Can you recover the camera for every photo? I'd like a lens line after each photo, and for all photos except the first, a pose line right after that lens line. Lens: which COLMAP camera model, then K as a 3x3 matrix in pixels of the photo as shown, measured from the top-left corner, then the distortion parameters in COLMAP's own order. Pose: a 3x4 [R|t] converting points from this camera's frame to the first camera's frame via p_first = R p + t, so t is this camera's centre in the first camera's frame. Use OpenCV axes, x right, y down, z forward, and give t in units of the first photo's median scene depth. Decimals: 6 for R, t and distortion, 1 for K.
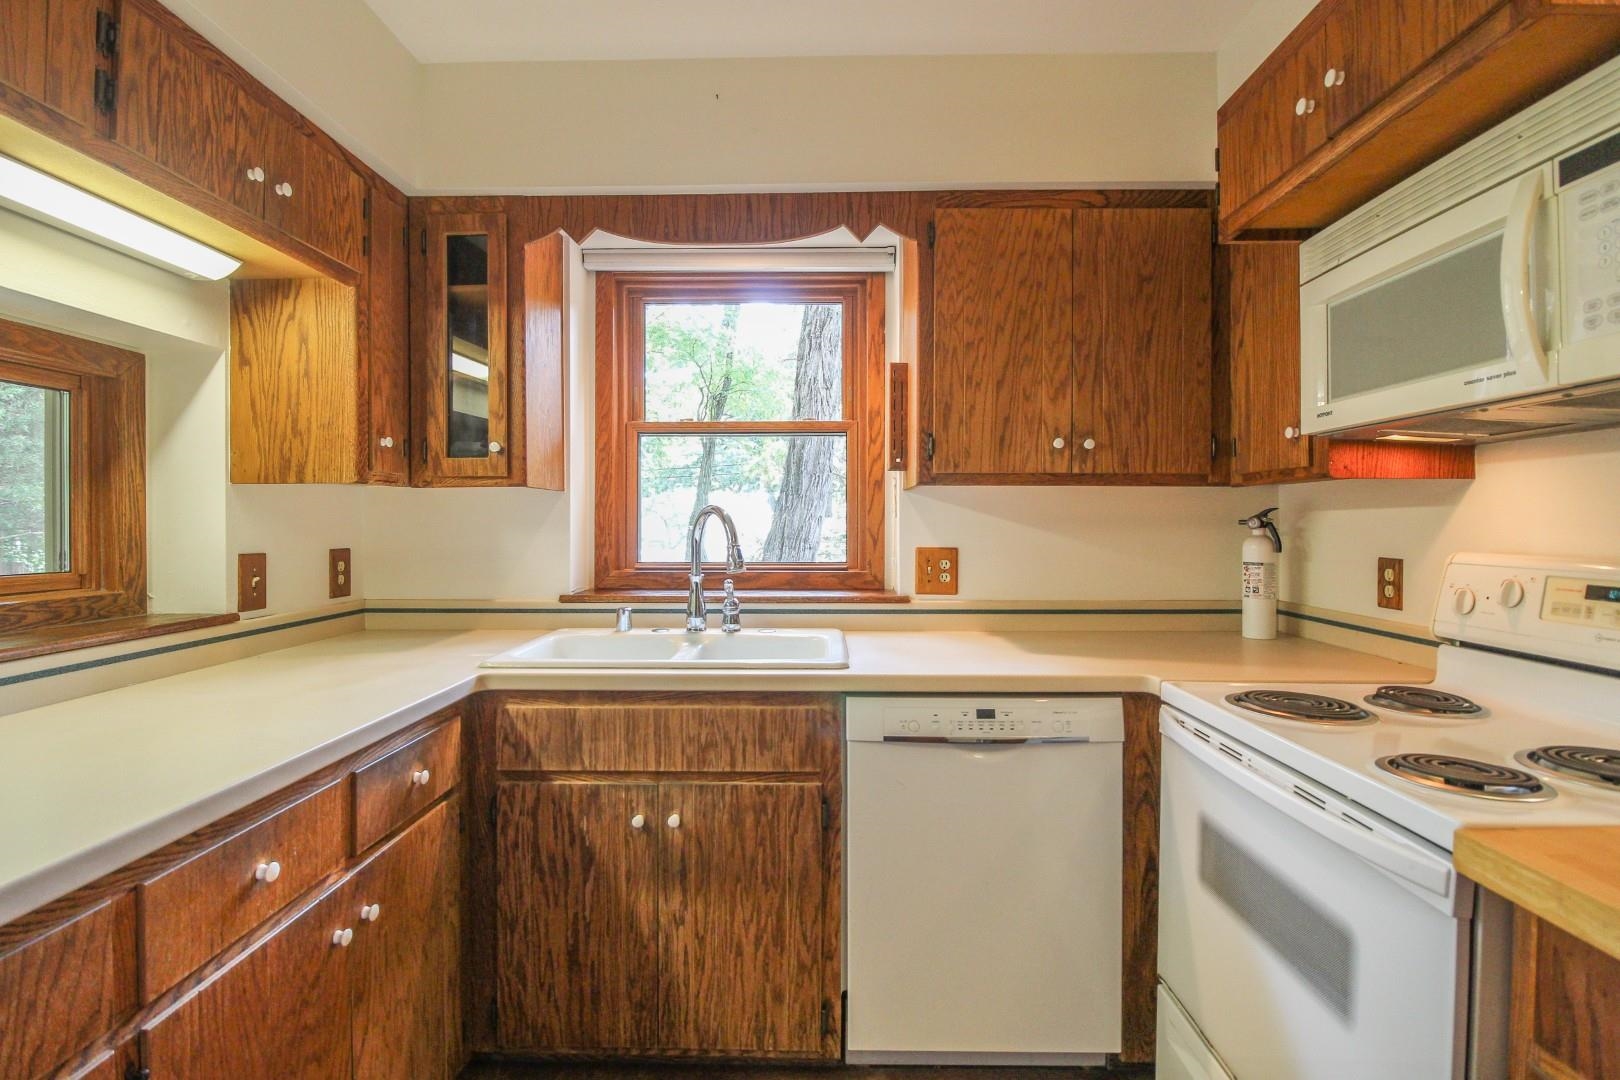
lens RADIAL K [[767.5, 0, 811.0], [0, 767.5, 519.6], [0, 0, 1]] dist [-0.000923, -0.011589]
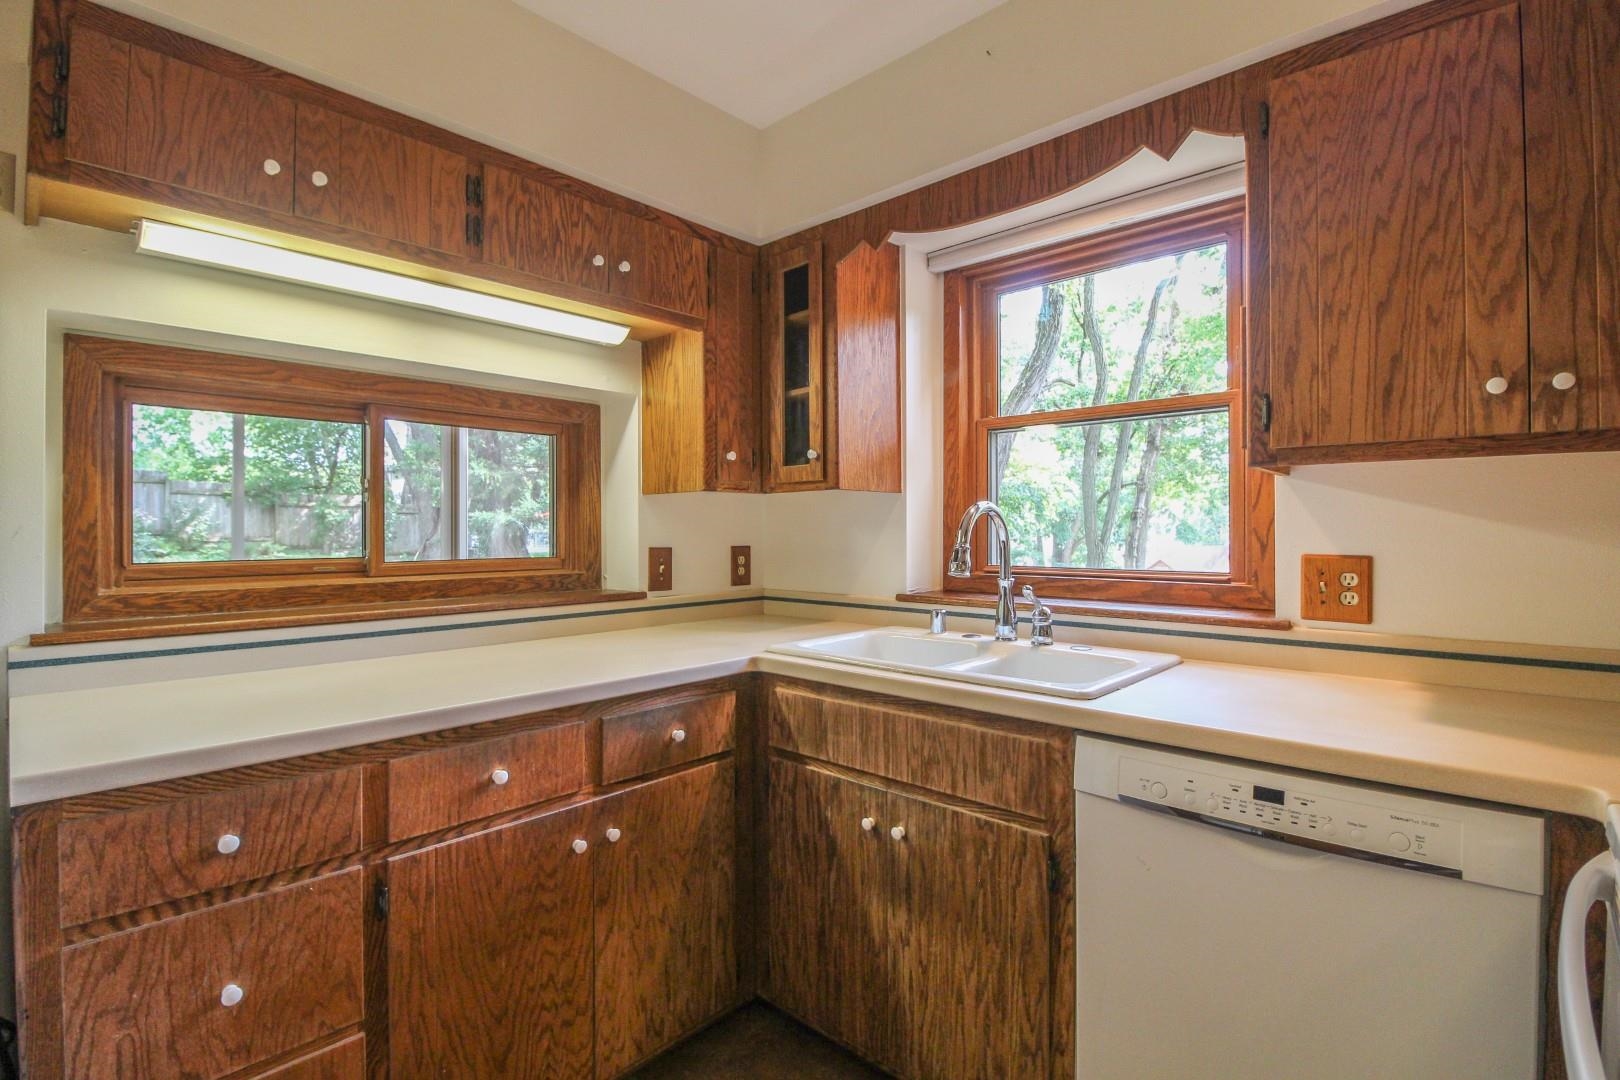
lens RADIAL K [[757.2, 0, 811.4], [0, 757.2, 523.1], [0, 0, 1]] dist [0.001883, -0.016325]
pose [[0.746569, -0.007782, -0.665263, 0.344351], [0.003278, 0.999962, -0.008019, 0.014563], [0.665300, 0.003806, 0.746566, 0.210925]]
